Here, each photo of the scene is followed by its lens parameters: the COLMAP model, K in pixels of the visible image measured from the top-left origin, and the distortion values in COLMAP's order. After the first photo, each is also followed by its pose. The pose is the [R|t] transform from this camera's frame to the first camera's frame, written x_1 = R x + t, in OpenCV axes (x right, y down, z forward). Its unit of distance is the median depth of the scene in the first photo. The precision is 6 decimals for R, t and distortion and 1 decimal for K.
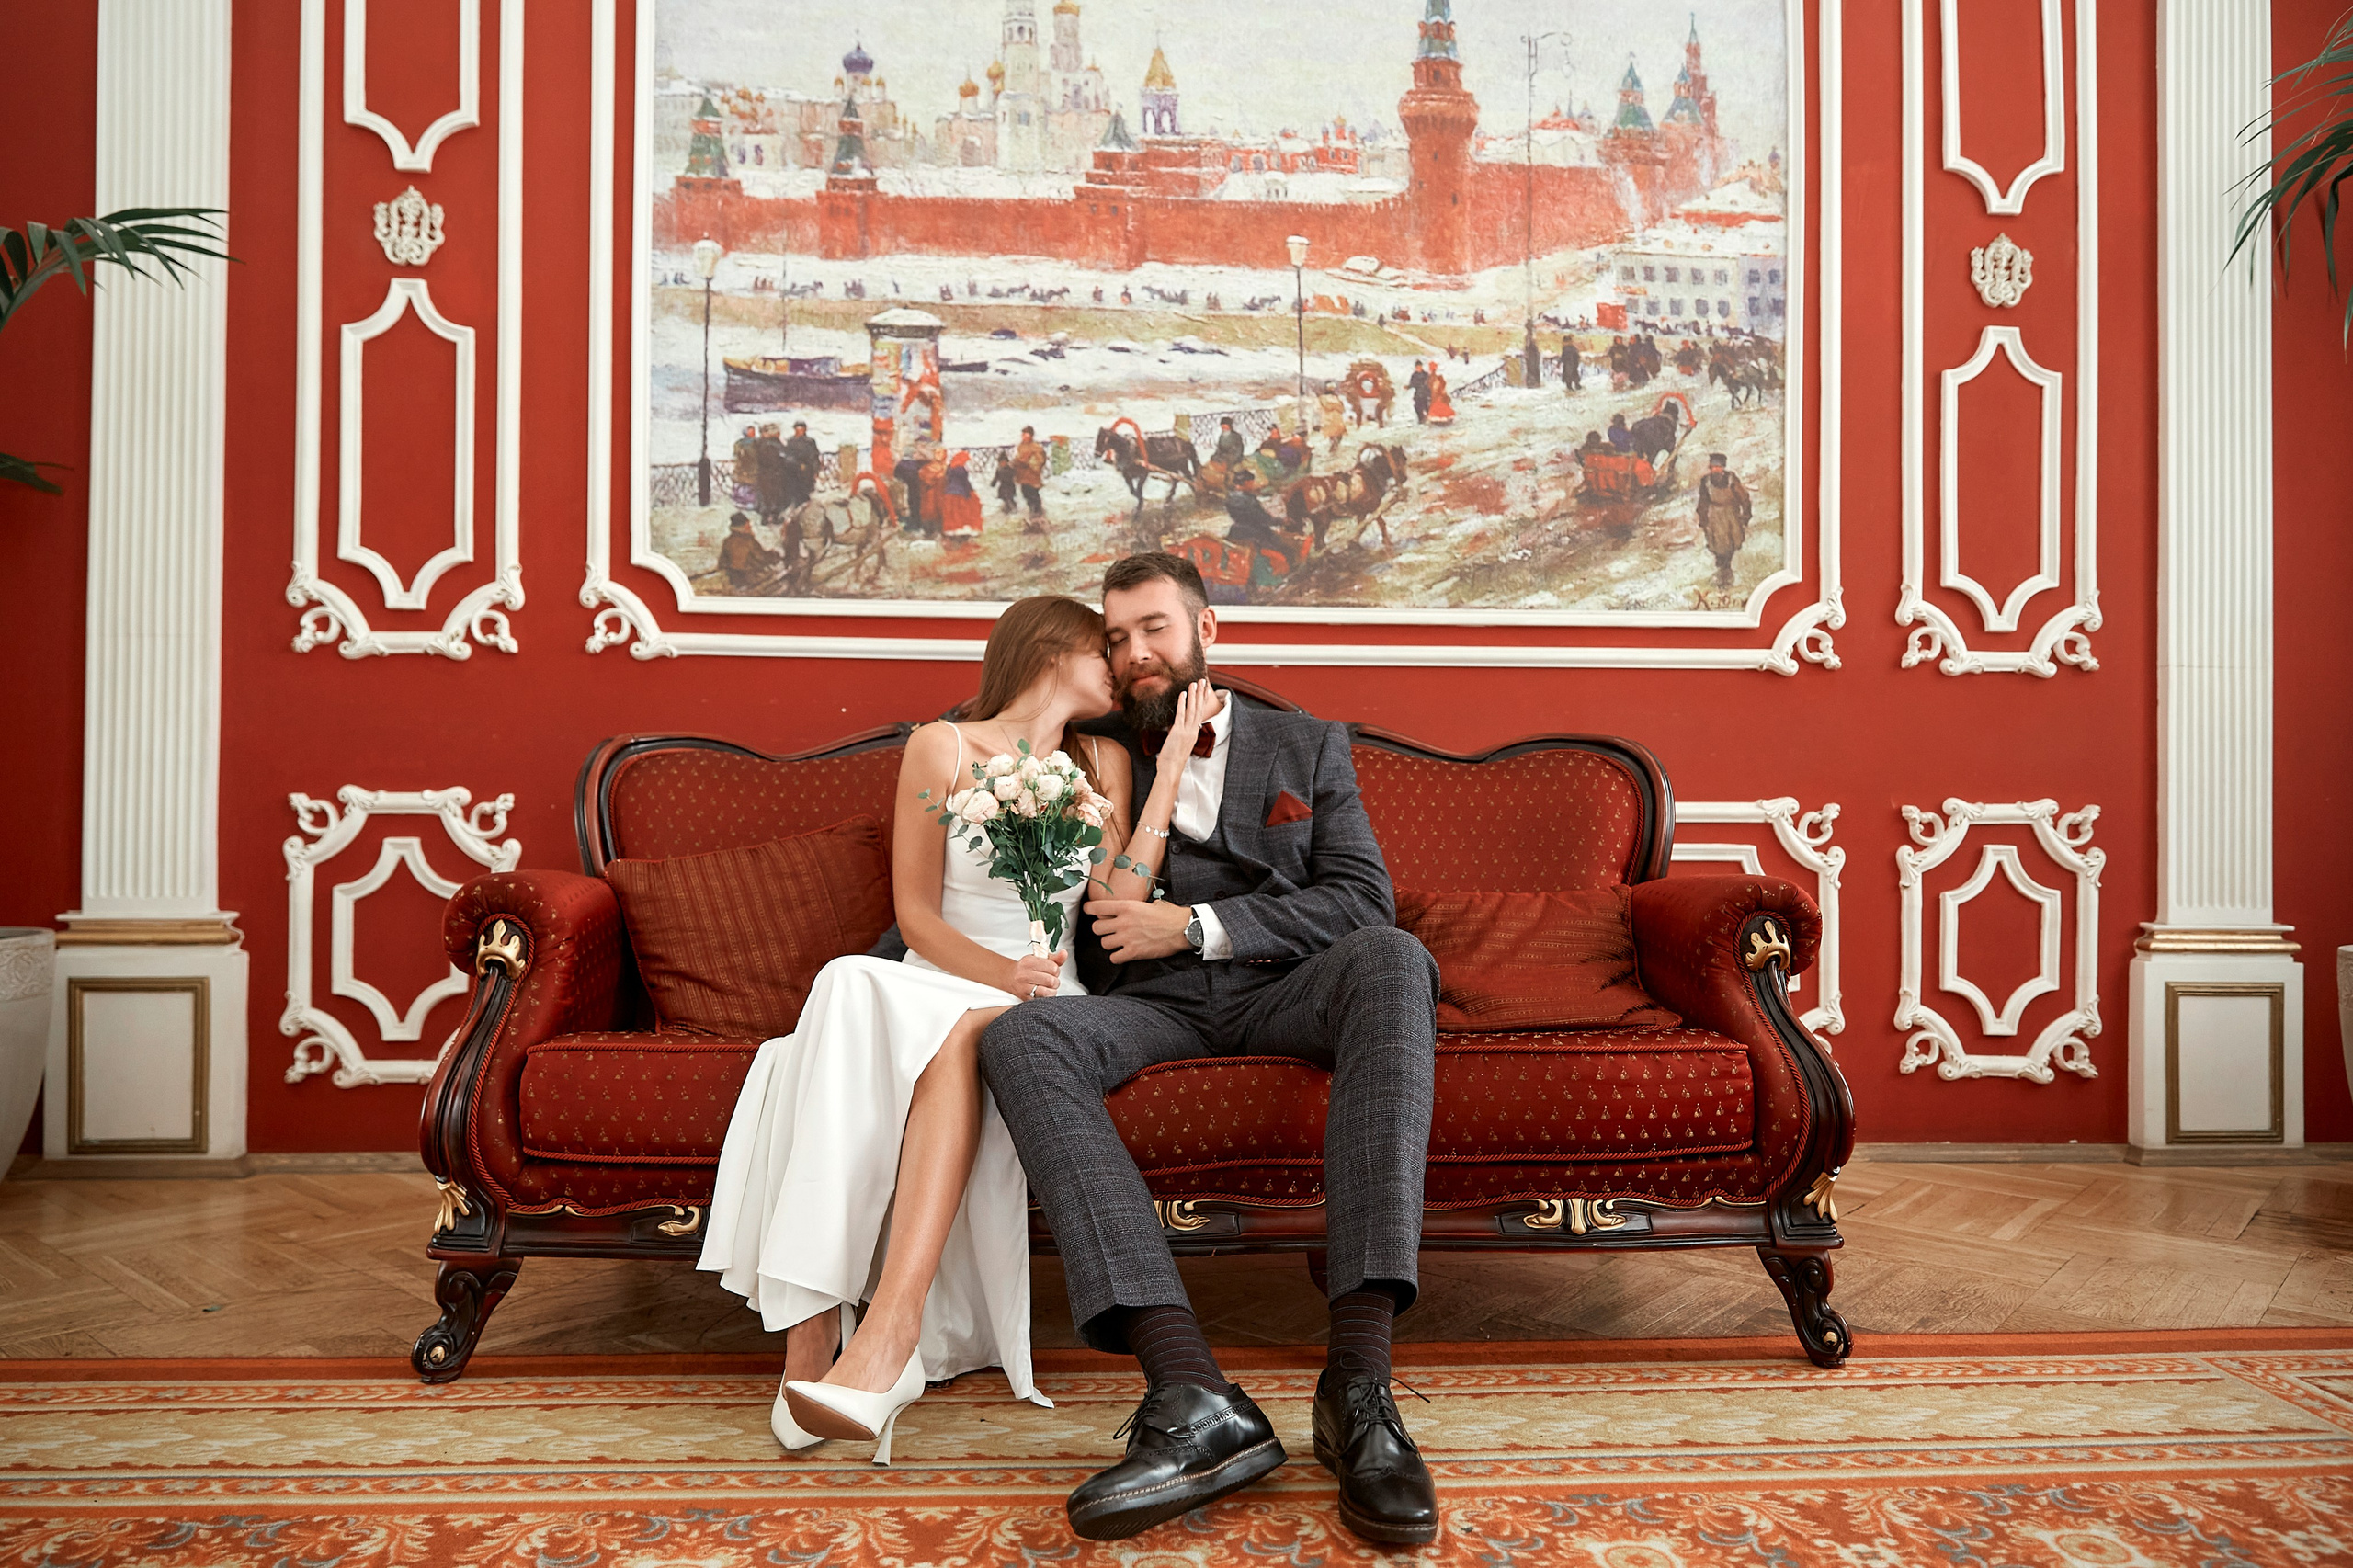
lens RADIAL K [[1627.3, 0, 1183.5], [0, 1627.3, 779.6], [0, 0, 1]] dist [0.003490, -0.006063]
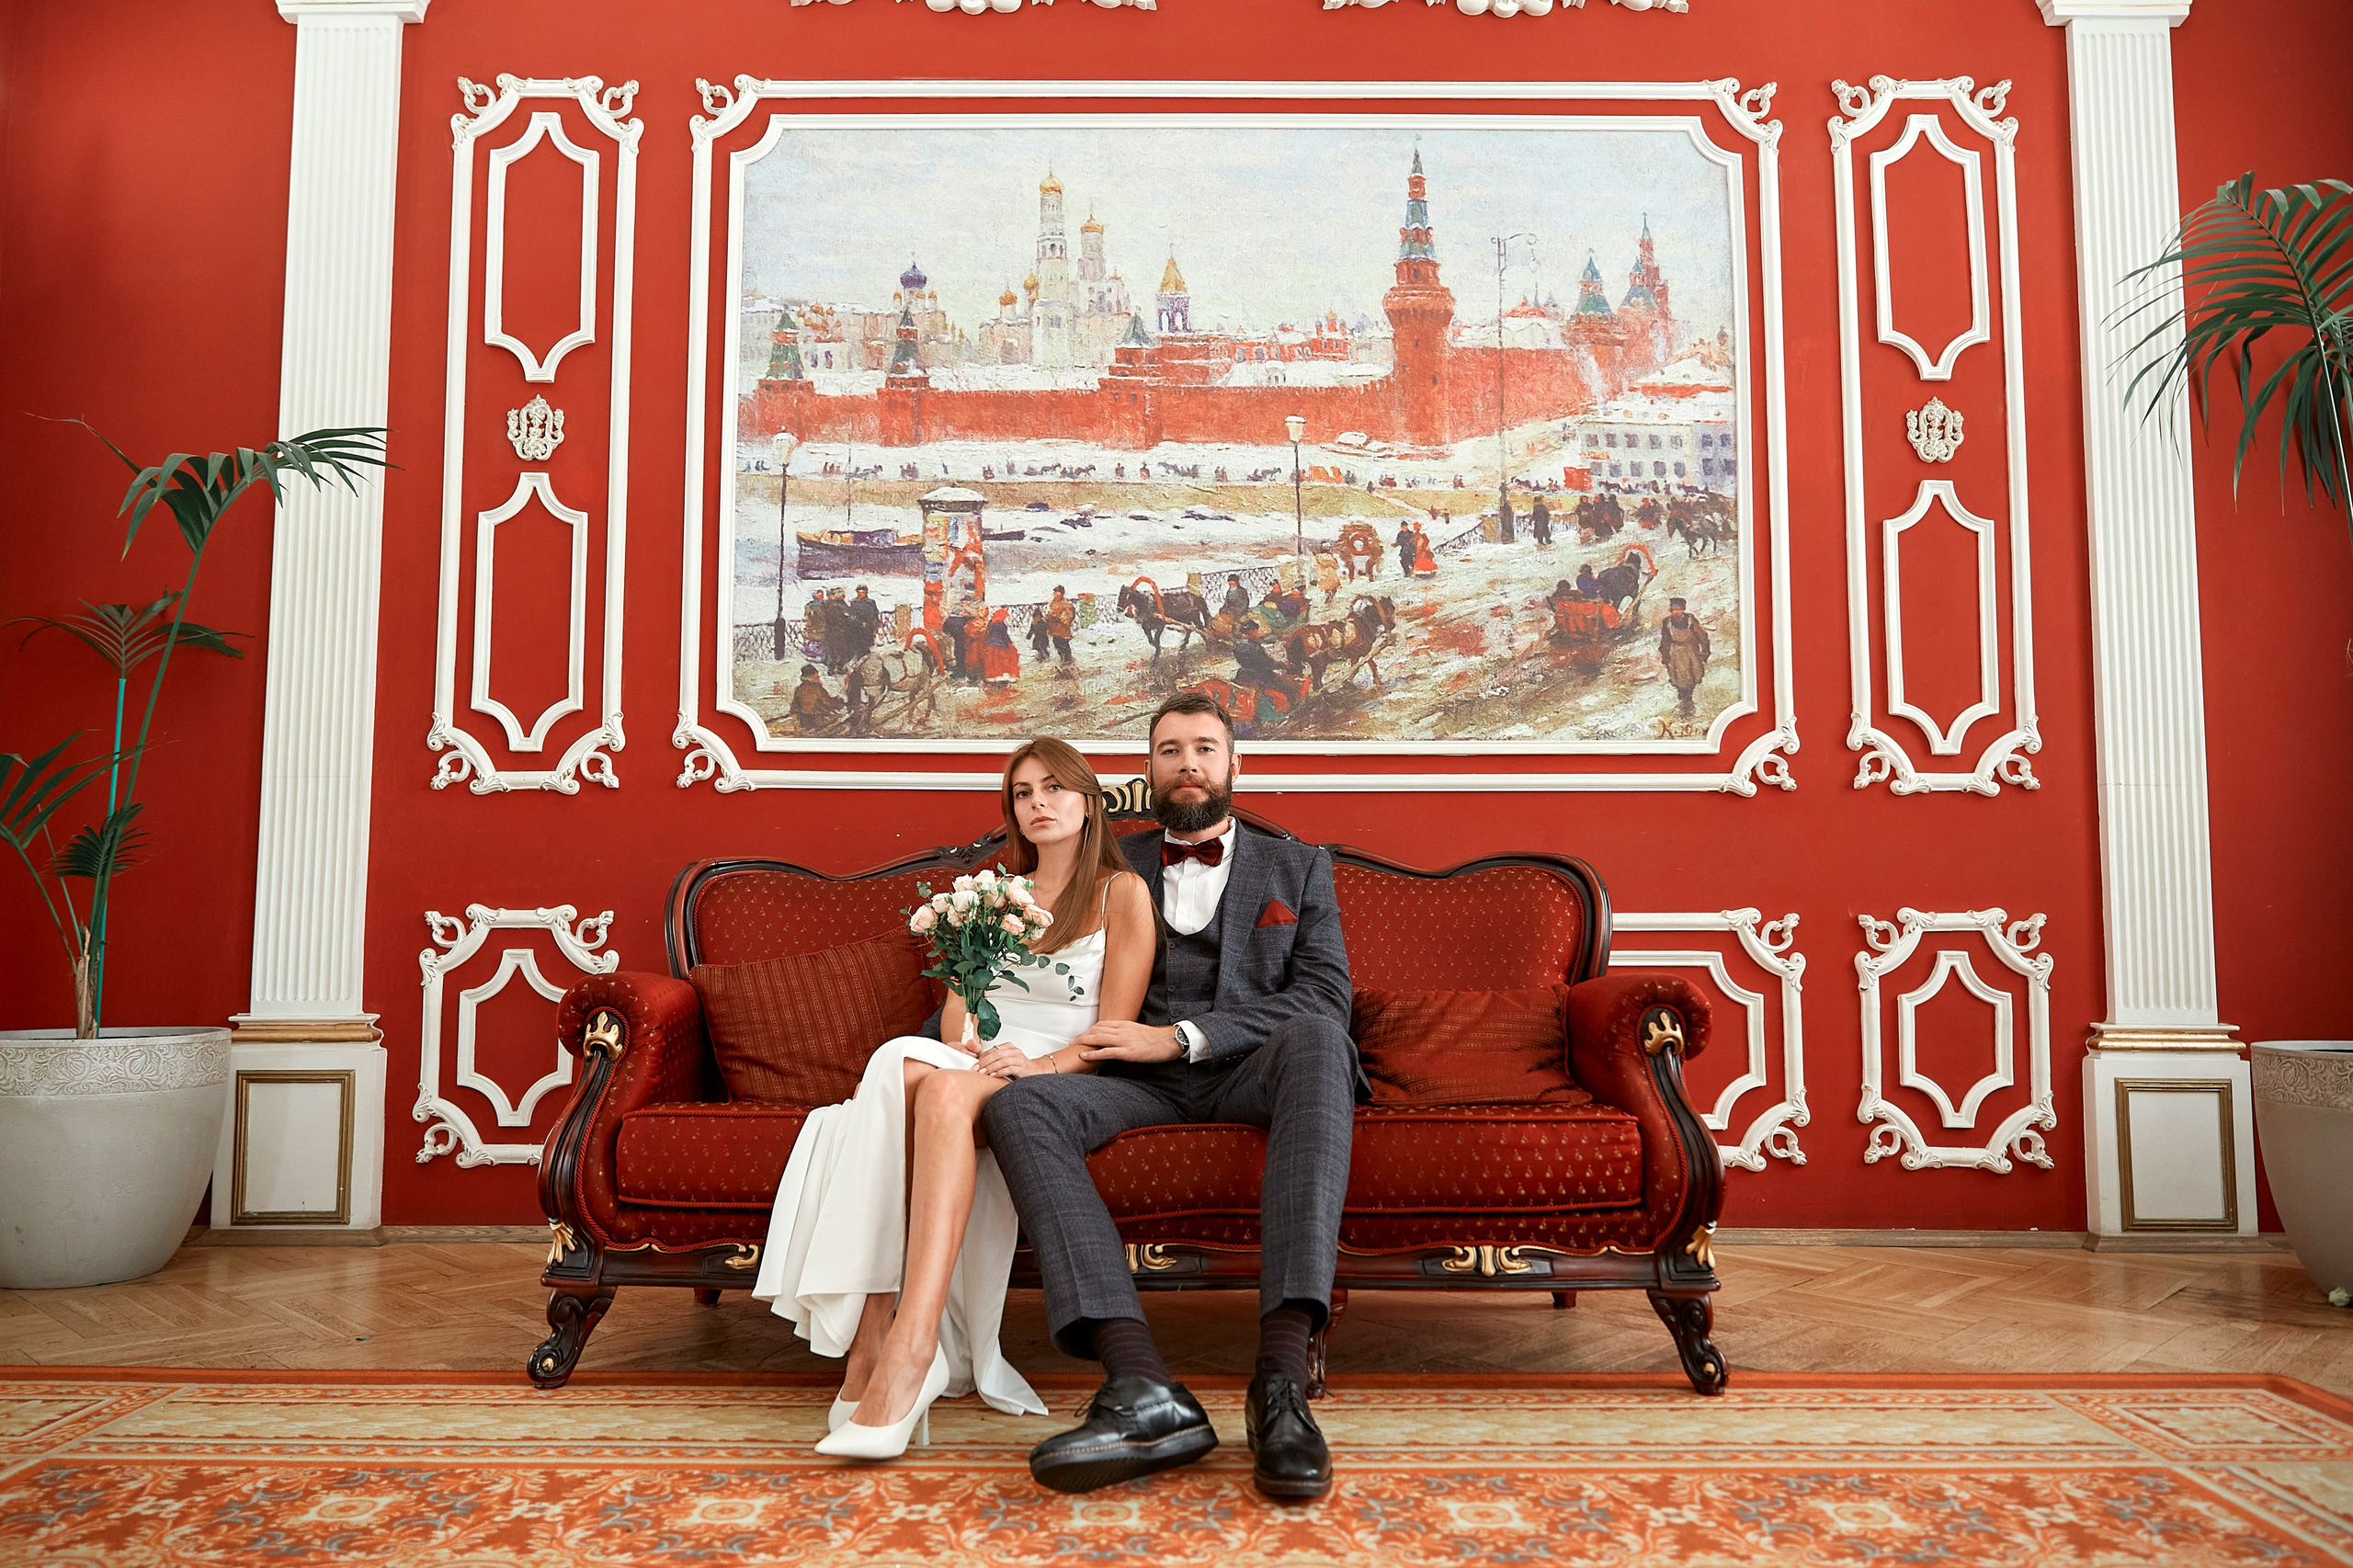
lens RADIAL K [[1627.3, 0, 1169.1], [0, 1627.3, 788.0], [0, 0, 1]] dist [0.003490, -0.006063]
pose [[0.998162, -0.009751, -0.059806, 0.050202], [0.005740, 0.997744, -0.066881, 0.001629], [0.060323, 0.066415, 0.995967, -0.128446]]
